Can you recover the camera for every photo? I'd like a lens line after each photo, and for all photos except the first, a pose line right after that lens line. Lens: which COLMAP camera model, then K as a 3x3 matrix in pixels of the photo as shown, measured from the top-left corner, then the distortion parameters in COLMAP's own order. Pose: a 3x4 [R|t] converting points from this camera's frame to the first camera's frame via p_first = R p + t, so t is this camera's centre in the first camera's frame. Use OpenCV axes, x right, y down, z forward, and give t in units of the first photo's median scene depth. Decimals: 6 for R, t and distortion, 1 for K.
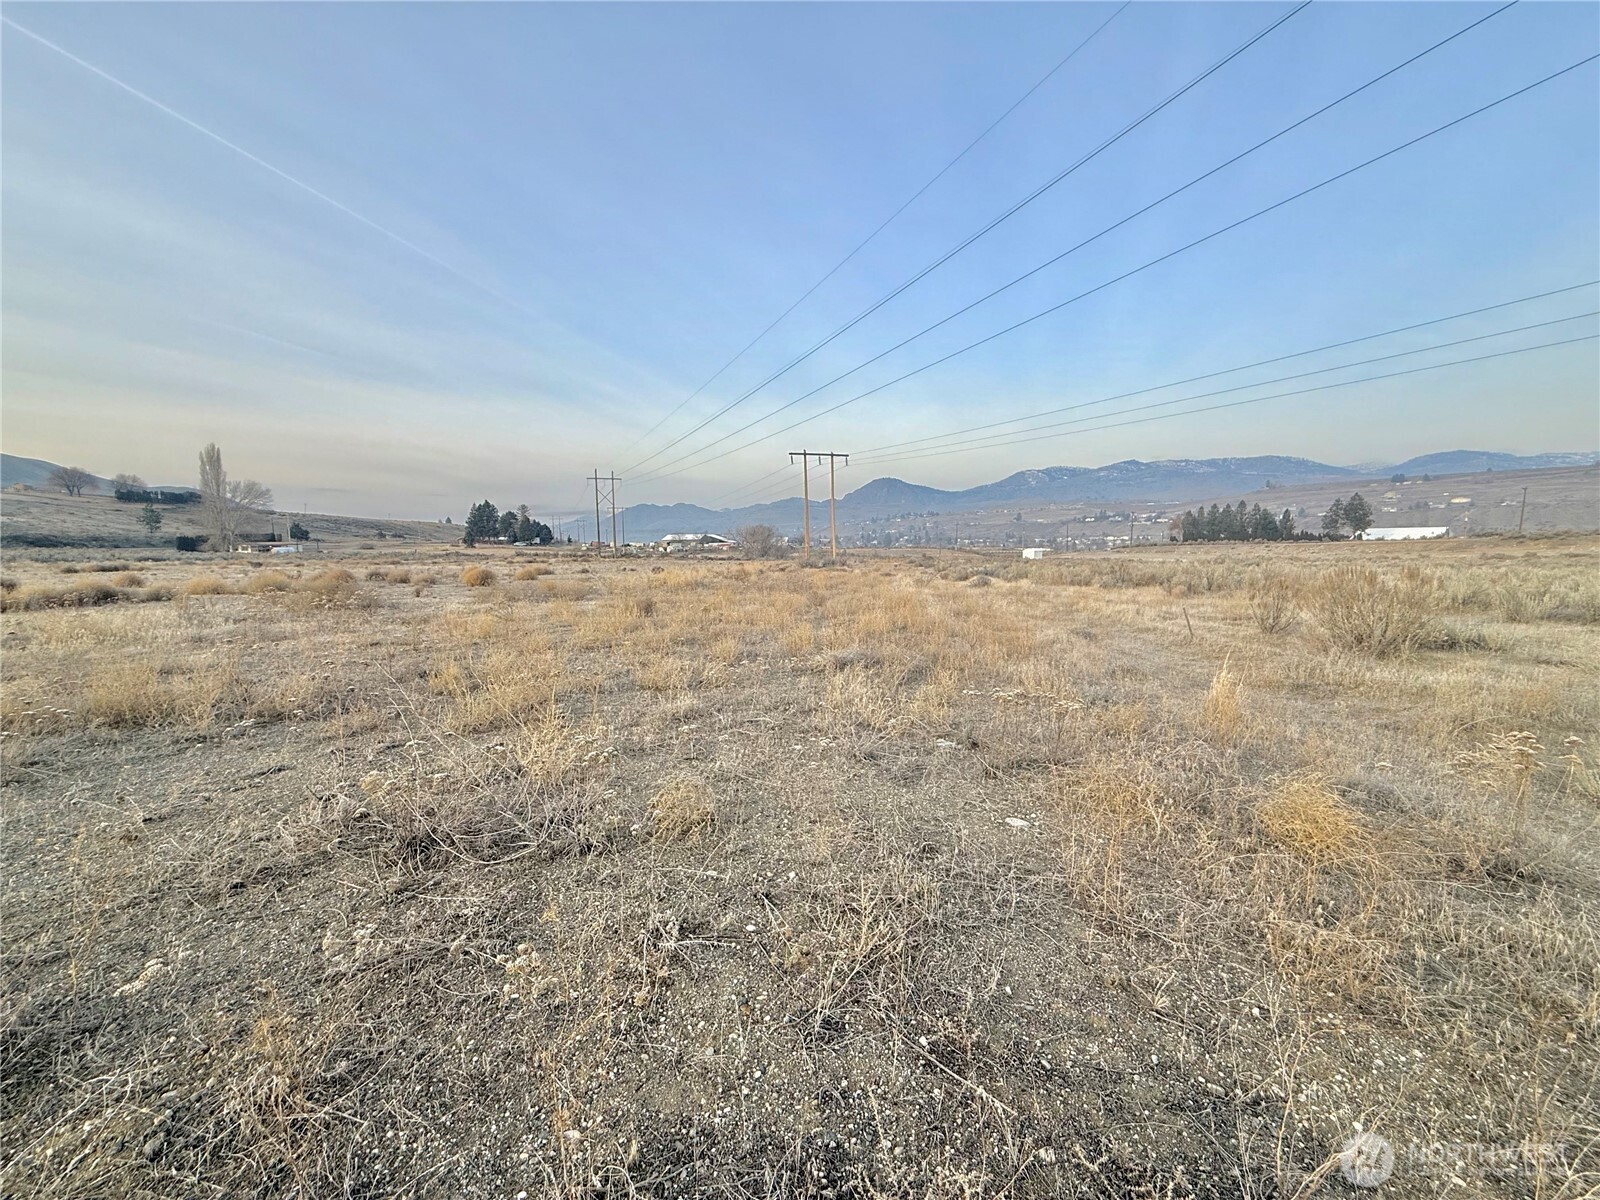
lens RADIAL K [[637.3, 0, 800.0], [0, 637.3, 600.0], [0, 0, 1]] dist [0.000824, -0.000058]
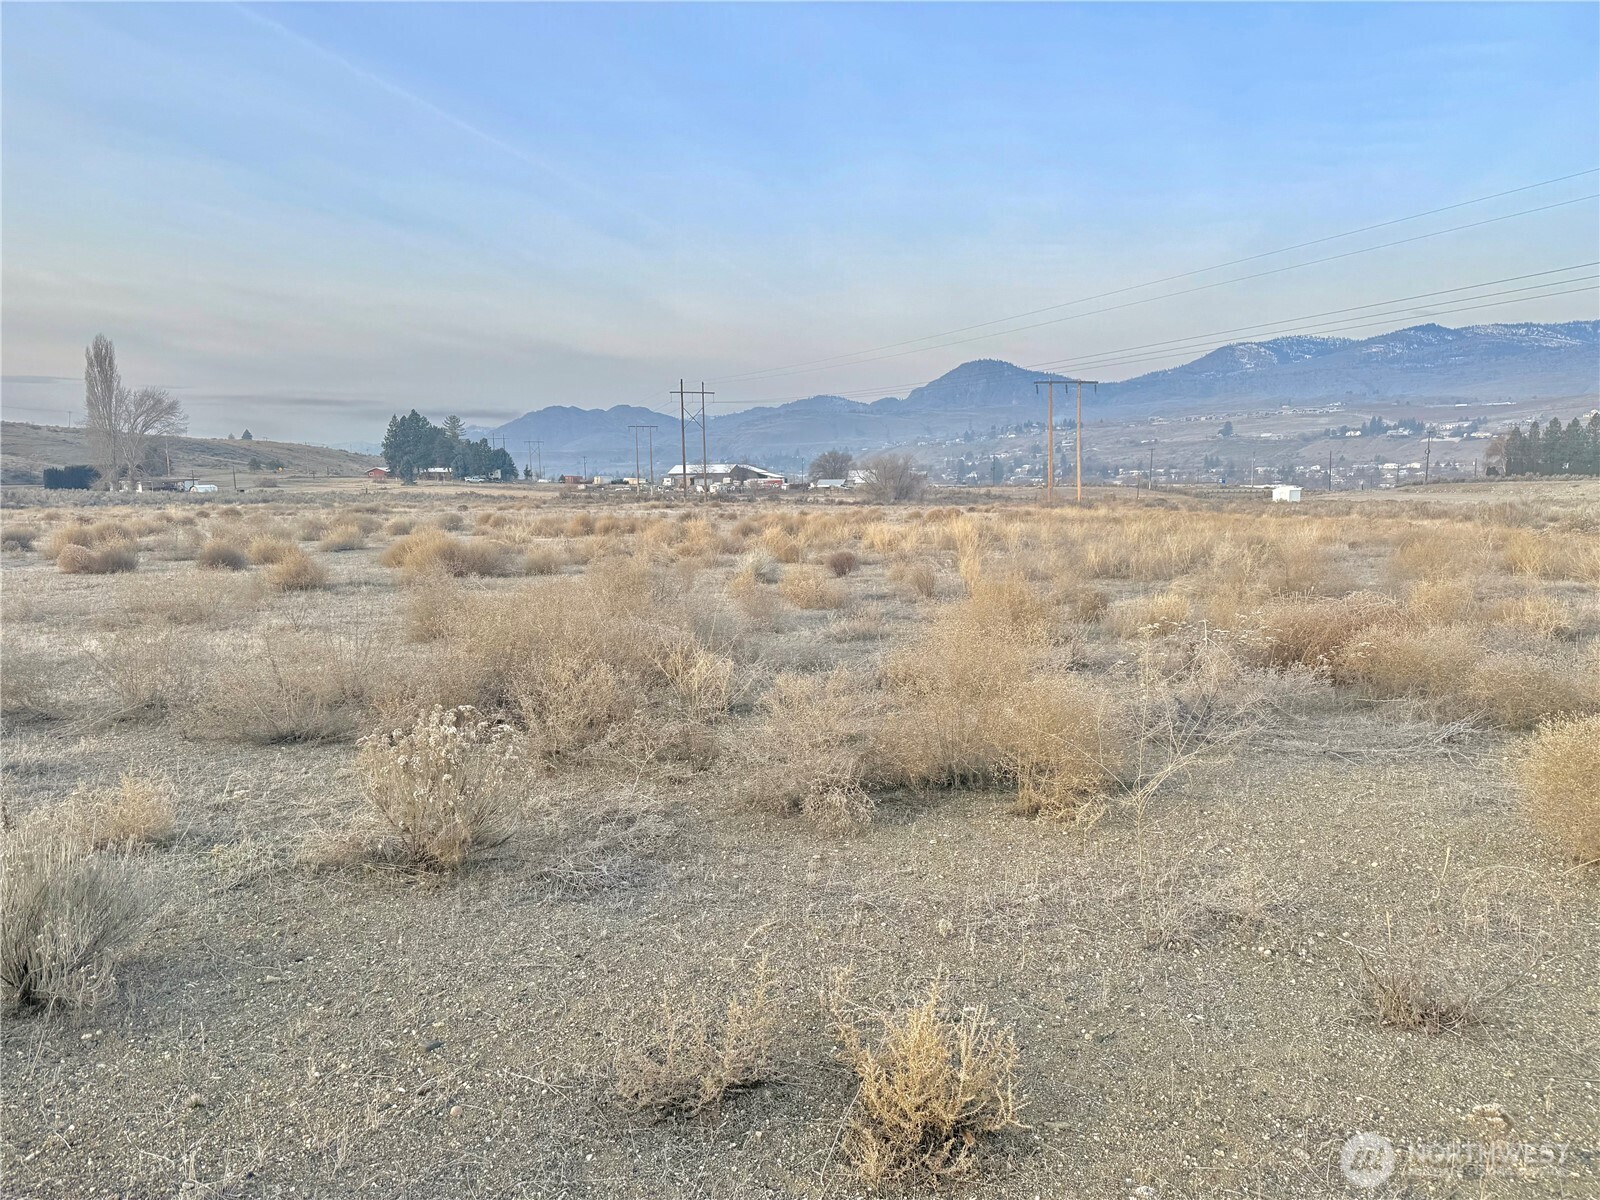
lens RADIAL K [[1126.4, 0, 799.7], [0, 1126.4, 624.3], [0, 0, 1]] dist [0.084200, -0.130090]
pose [[0.999811, 0.001456, -0.019372, -0.098632], [-0.000644, 0.999122, 0.041882, 0.012877], [0.019416, -0.041861, 0.998935, -0.184103]]
